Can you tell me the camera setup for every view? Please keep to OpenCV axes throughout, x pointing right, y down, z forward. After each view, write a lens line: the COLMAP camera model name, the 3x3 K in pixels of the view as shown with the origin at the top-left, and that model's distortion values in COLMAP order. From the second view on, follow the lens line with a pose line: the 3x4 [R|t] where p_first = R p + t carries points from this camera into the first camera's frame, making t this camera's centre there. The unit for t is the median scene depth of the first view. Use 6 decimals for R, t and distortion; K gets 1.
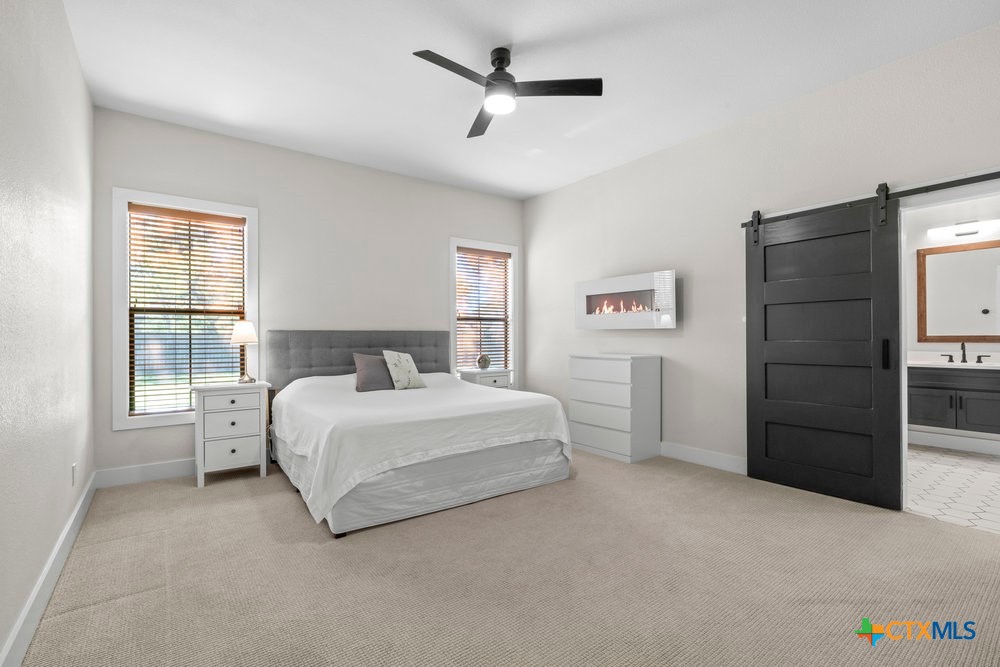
lens RADIAL K [[450.2, 0, 502.6], [0, 450.2, 334.2], [0, 0, 1]] dist [0.001106, 0.000136]
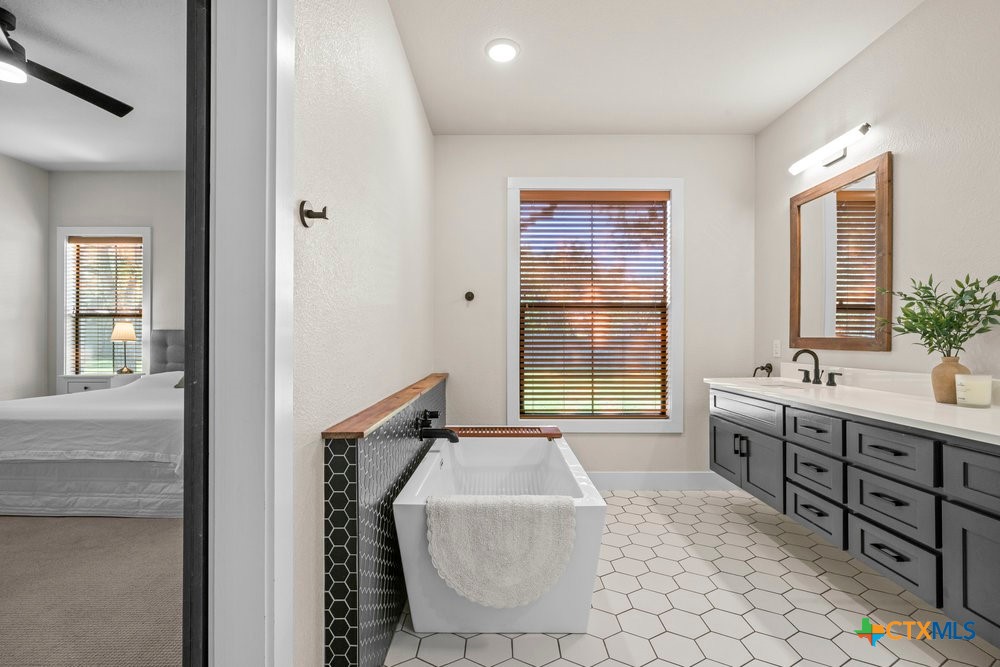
lens RADIAL K [[450.2, 0, 500.5], [0, 450.2, 335.5], [0, 0, 1]] dist [0.001106, 0.000136]
pose [[0.797267, 0.001487, -0.603624, 1.091935], [-0.000317, 0.999998, 0.002044, 0.004176], [0.603626, -0.001438, 0.797266, 0.738778]]
